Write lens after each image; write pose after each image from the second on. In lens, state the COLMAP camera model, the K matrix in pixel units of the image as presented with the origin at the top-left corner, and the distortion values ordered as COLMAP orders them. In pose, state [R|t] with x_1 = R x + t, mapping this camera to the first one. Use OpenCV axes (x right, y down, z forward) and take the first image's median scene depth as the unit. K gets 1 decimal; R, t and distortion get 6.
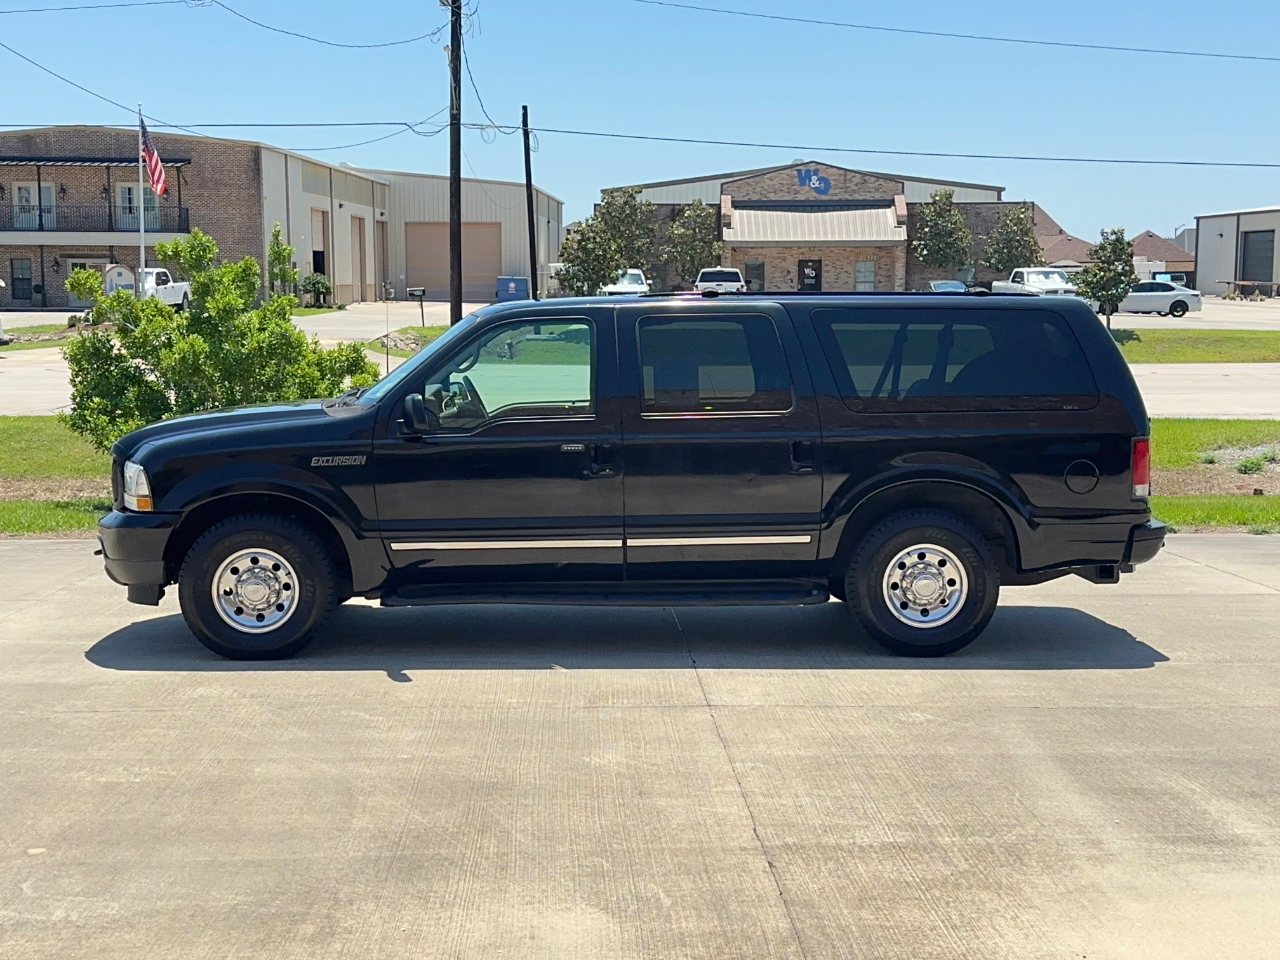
lens RADIAL K [[1779.7, 0, 637.5], [0, 1779.7, 478.9], [0, 0, 1]] dist [0.121364, 0.000000]
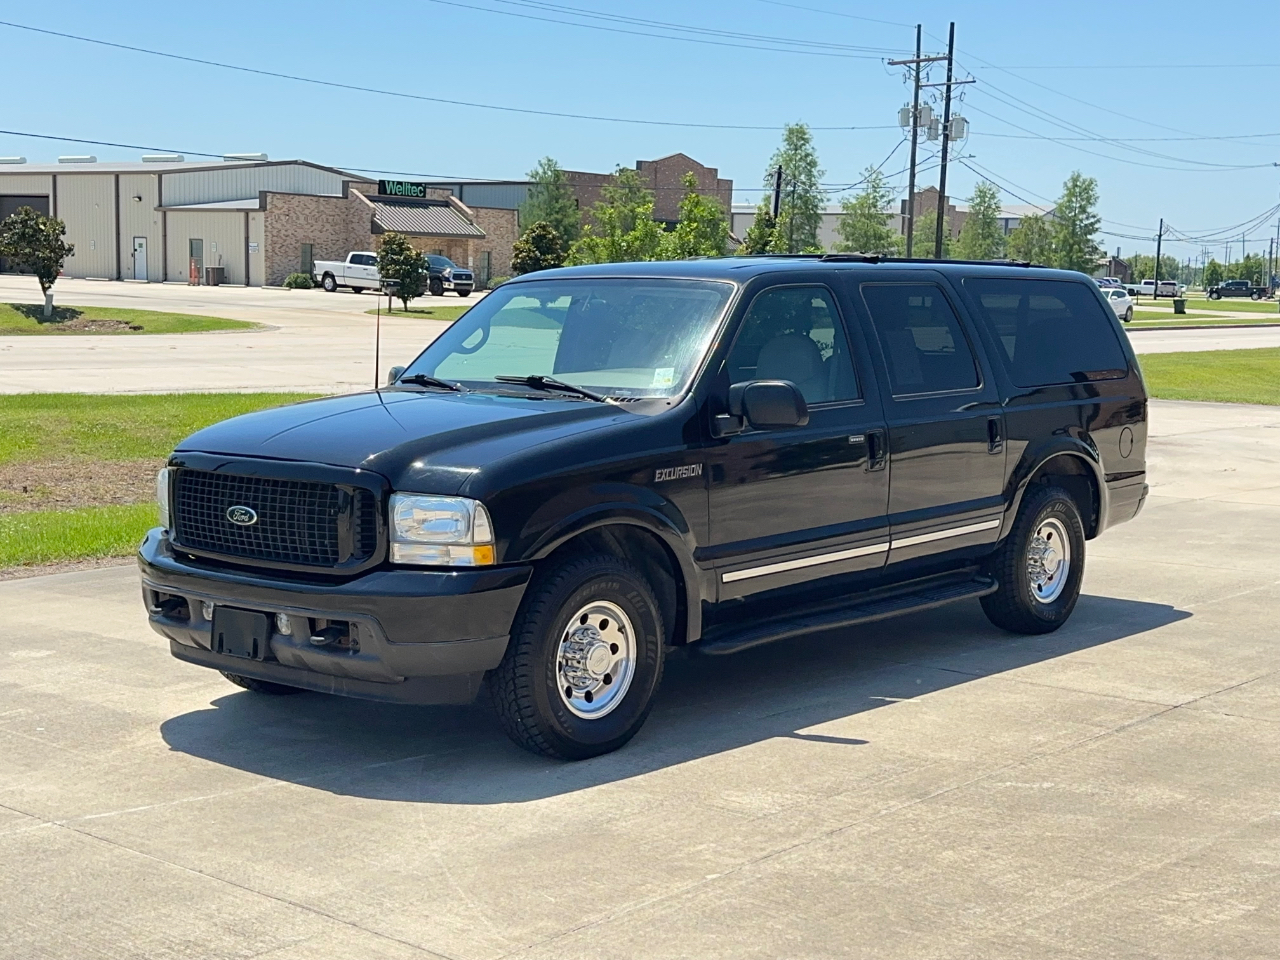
lens RADIAL K [[1779.7, 0, 638.1], [0, 1779.7, 483.8], [0, 0, 1]] dist [0.121364, 0.000000]
pose [[0.680860, -0.070182, 0.729043, -0.723462], [0.056836, 0.997460, 0.042941, -0.038399], [-0.730205, 0.012199, 0.683119, 0.499129]]
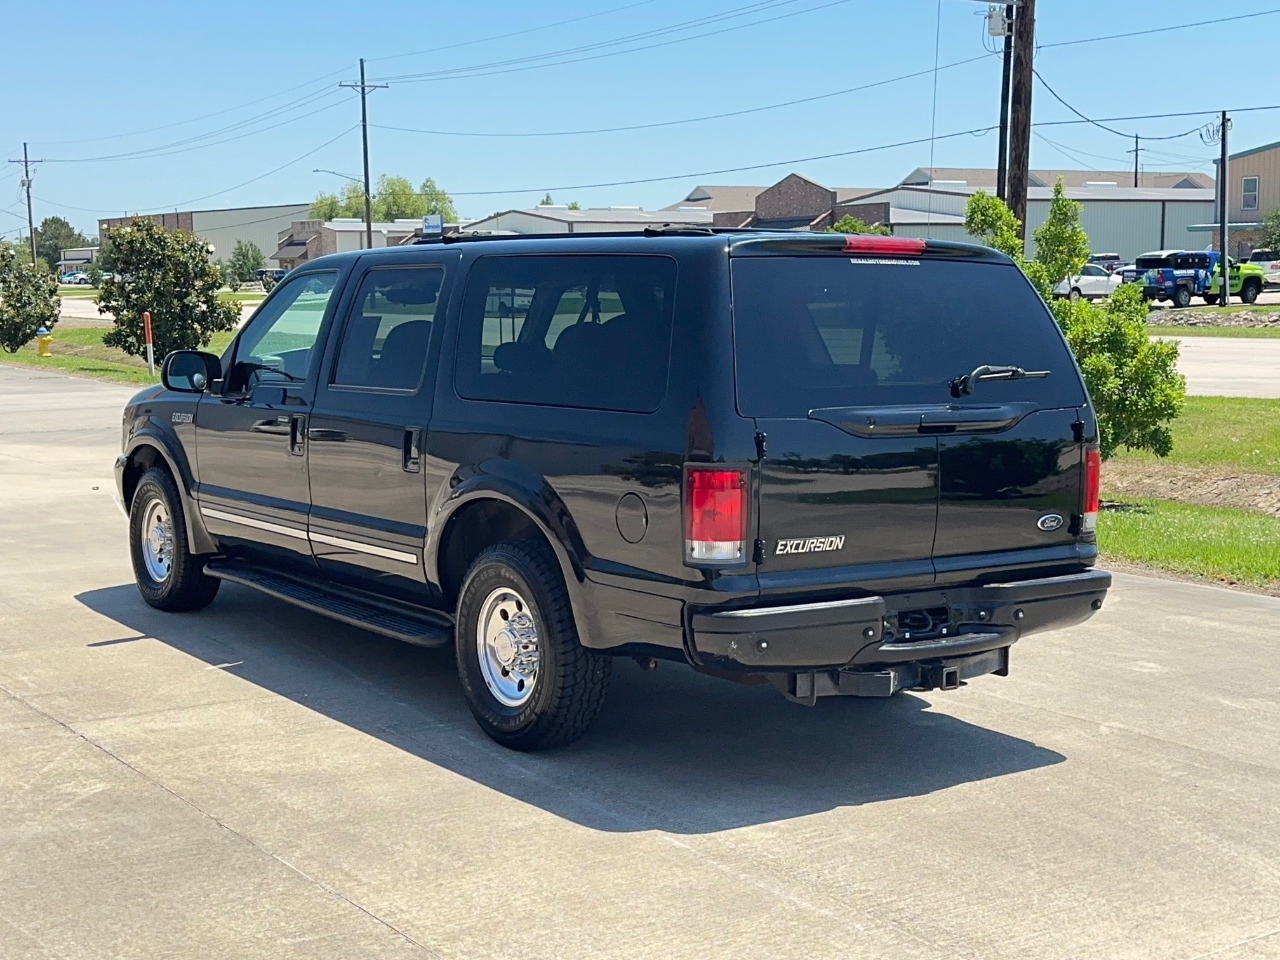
lens RADIAL K [[1779.7, 0, 634.5], [0, 1779.7, 493.9], [0, 0, 1]] dist [0.121364, 0.000000]
pose [[0.554580, 0.095527, -0.826629, 0.779472], [-0.082194, 0.994819, 0.059820, -0.047308], [0.828061, 0.034769, 0.559559, 0.656655]]
